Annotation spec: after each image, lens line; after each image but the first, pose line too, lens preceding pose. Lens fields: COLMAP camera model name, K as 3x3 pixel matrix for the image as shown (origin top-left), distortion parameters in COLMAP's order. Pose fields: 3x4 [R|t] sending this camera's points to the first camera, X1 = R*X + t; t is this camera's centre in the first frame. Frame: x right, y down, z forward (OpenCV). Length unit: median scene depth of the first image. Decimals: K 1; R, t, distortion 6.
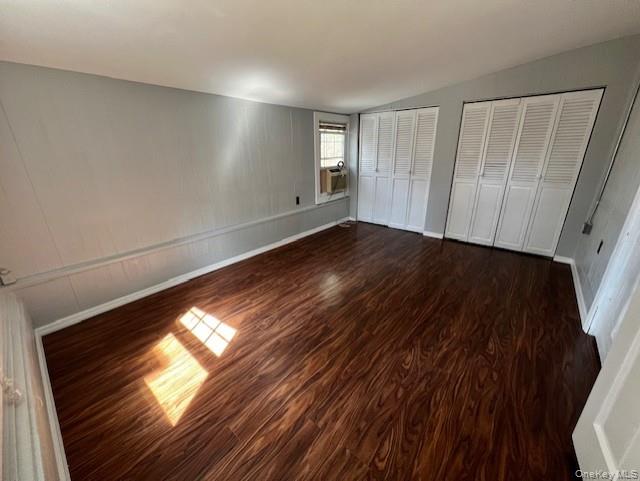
lens RADIAL K [[256.1, 0, 320.0], [0, 256.1, 240.5], [0, 0, 1]] dist [0.001375, 0.000187]
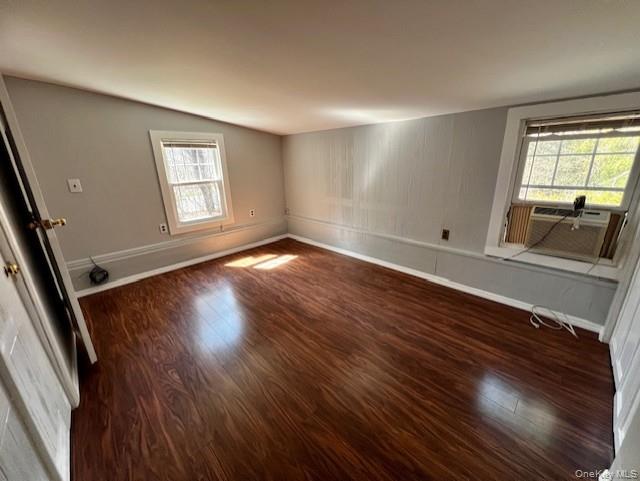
lens RADIAL K [[256.1, 0, 320.0], [0, 256.1, 240.5], [0, 0, 1]] dist [0.001375, 0.000187]
pose [[-0.100135, 0.316445, -0.943311, 0.858334], [-0.307661, 0.891765, 0.331812, -0.358056], [0.946212, 0.323446, 0.008060, 0.835259]]
